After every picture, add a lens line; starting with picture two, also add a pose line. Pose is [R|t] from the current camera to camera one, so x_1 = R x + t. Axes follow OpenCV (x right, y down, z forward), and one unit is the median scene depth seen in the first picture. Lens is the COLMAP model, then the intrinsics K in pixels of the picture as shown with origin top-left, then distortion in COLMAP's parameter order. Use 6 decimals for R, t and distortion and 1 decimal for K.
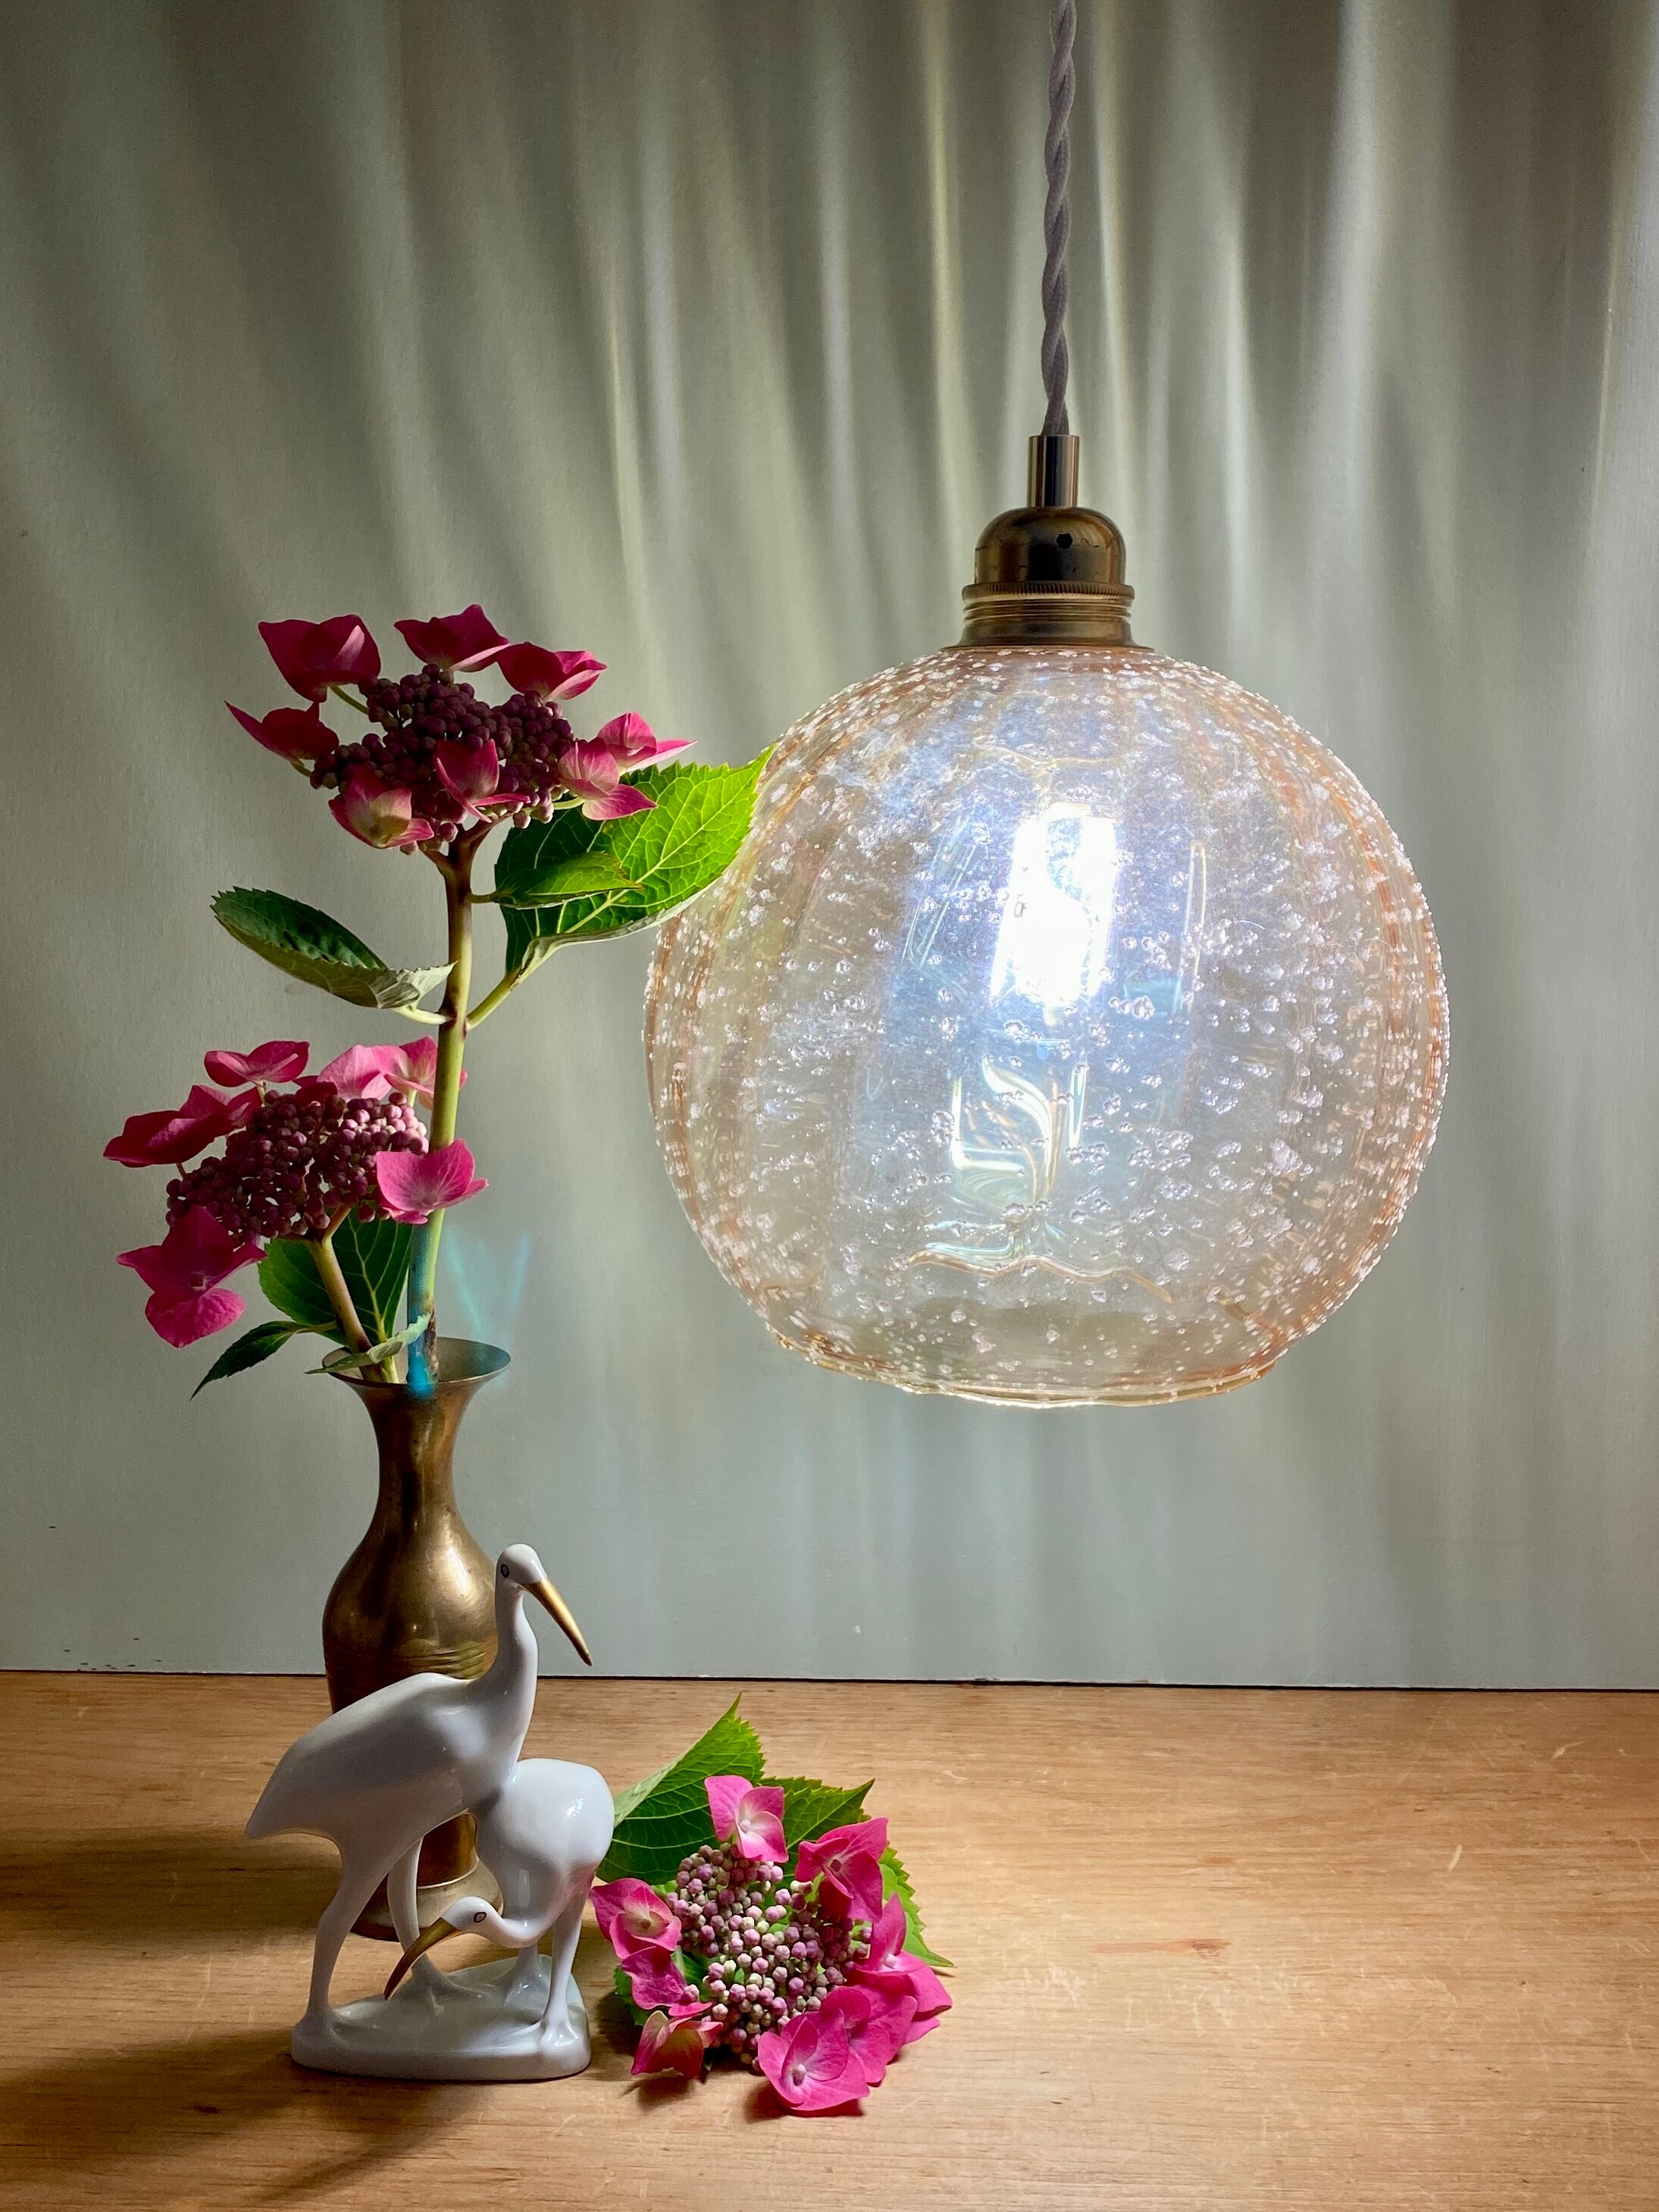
lens RADIAL K [[2387.2, 0, 764.7], [0, 2387.2, 1099.5], [0, 0, 1]] dist [0.151390, -0.352887]
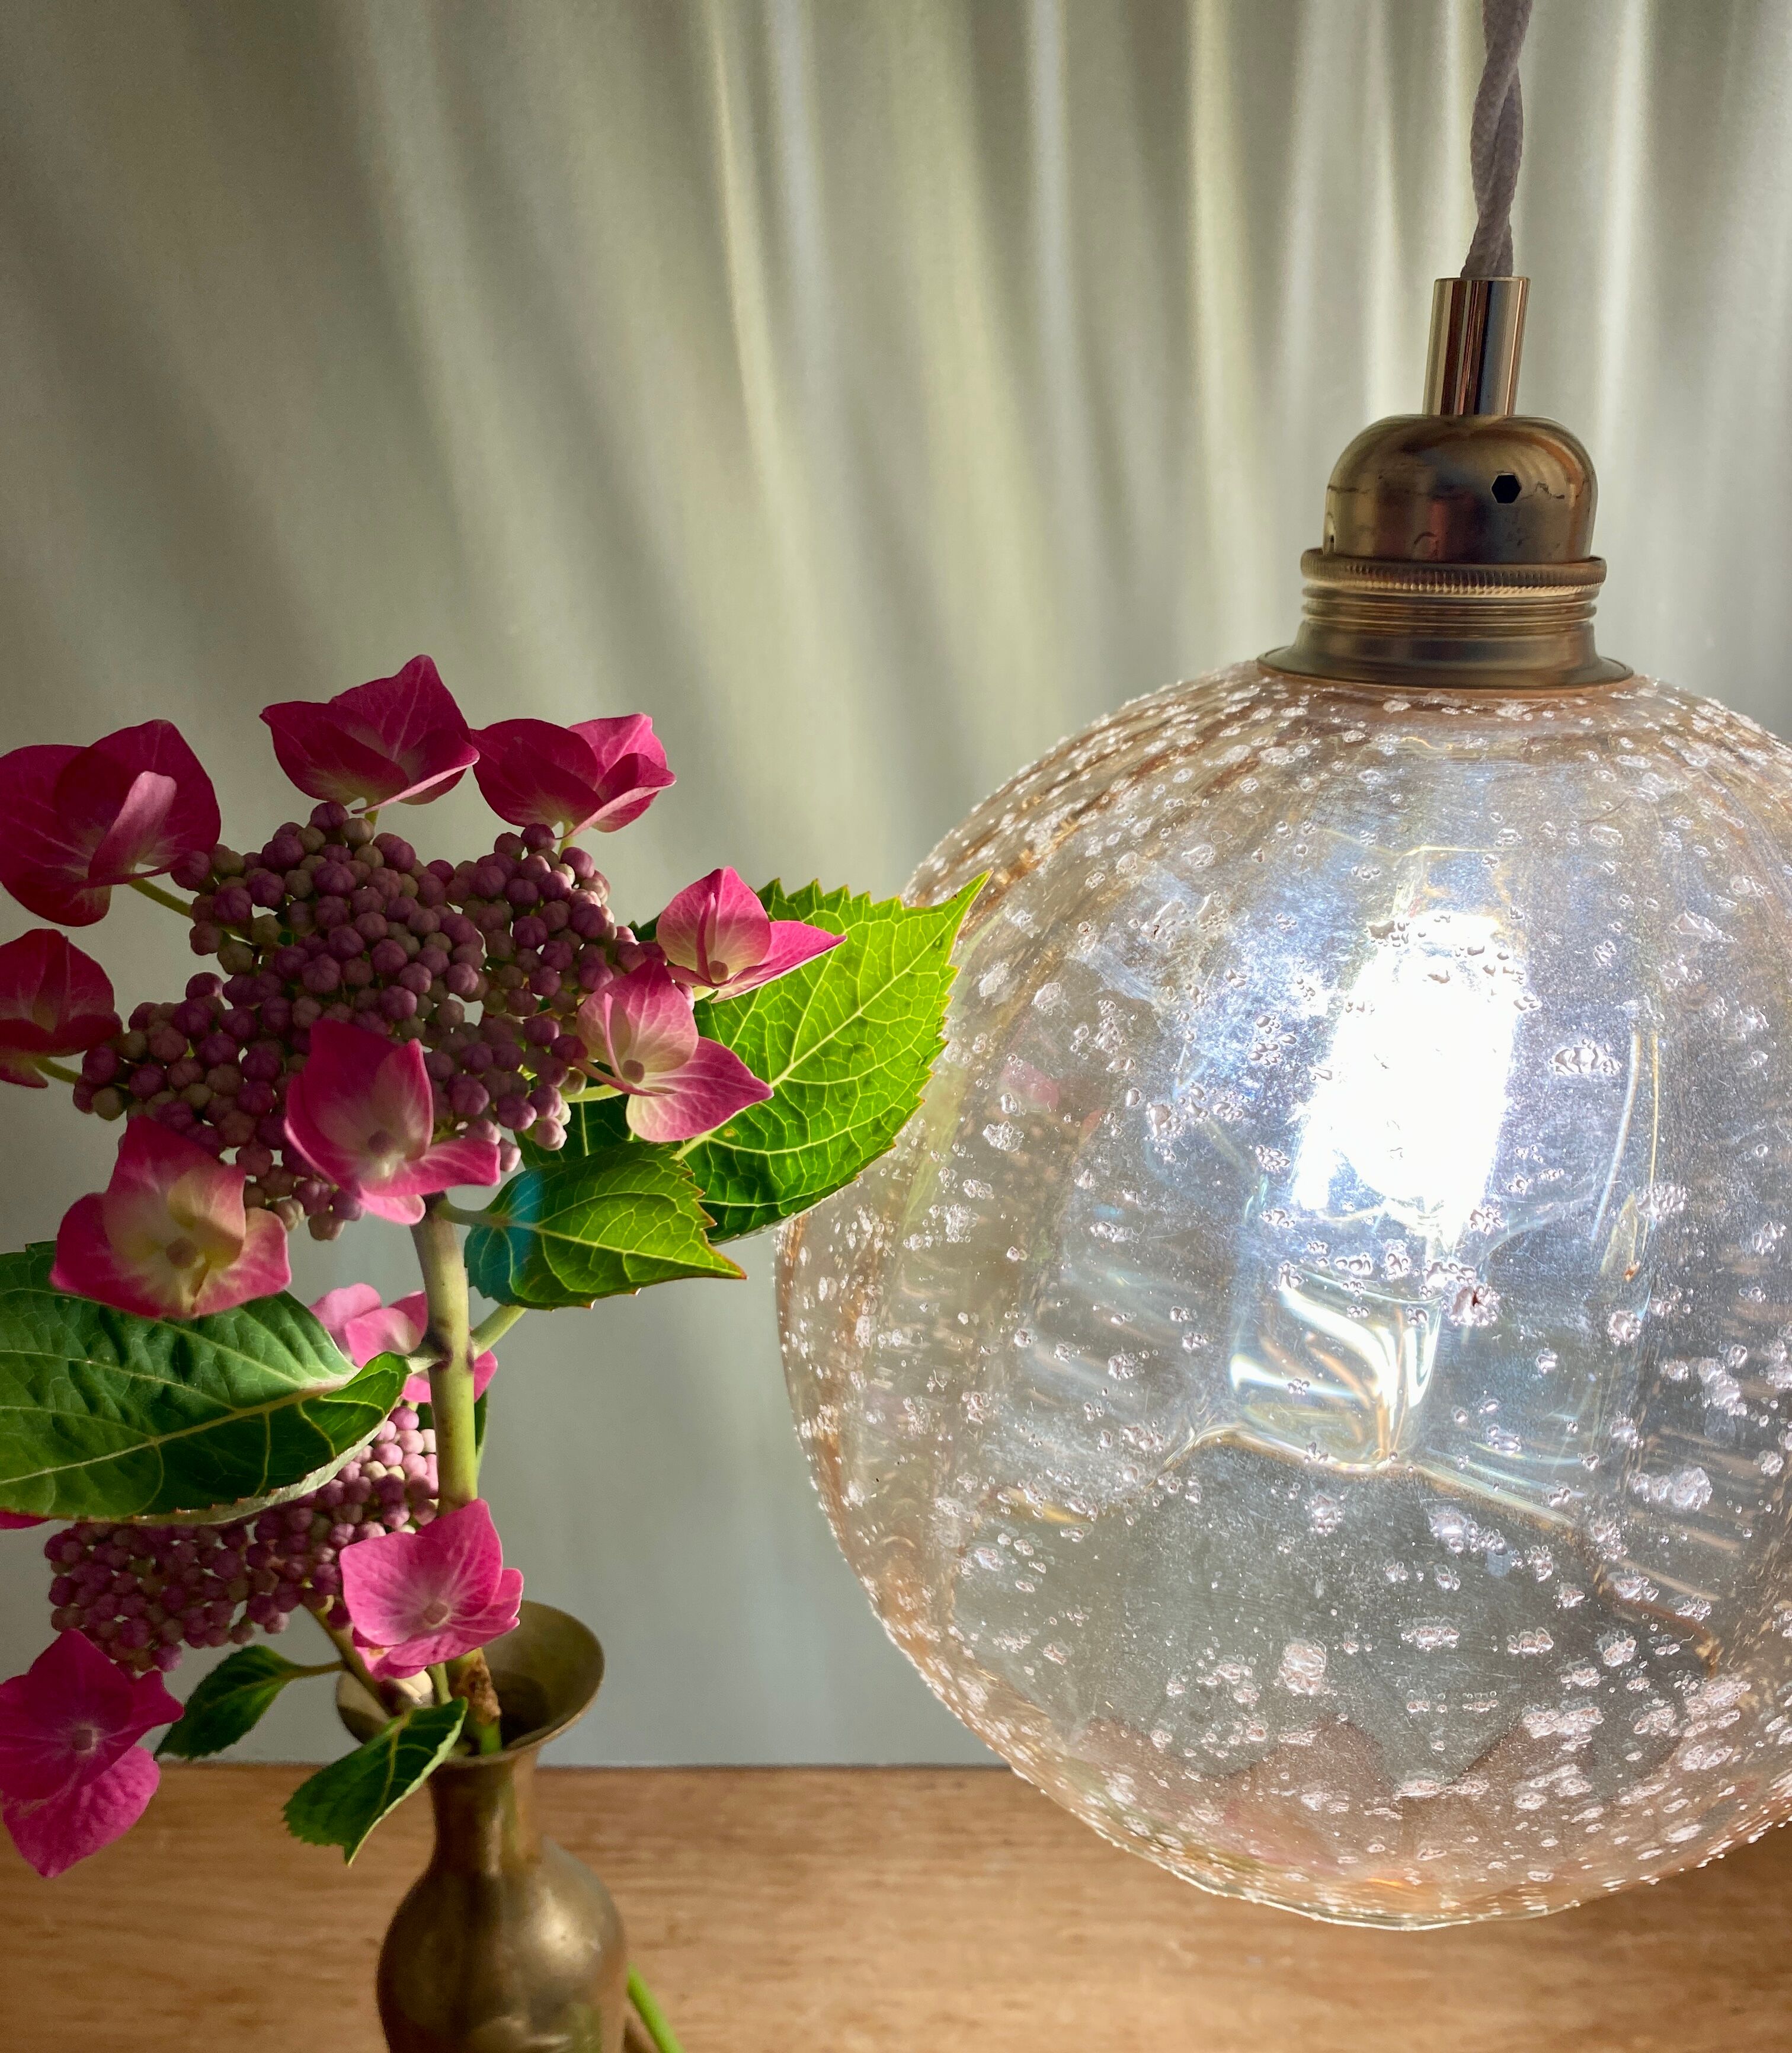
lens RADIAL K [[1861.8, 0, 924.2], [0, 1861.8, 1159.1], [0, 0, 1]] dist [0.021439, -0.019503]
pose [[0.999941, -0.010821, 0.000228, -0.010904], [0.010442, 0.970035, 0.242742, -0.192656], [-0.002848, -0.242725, 0.970091, 0.560834]]
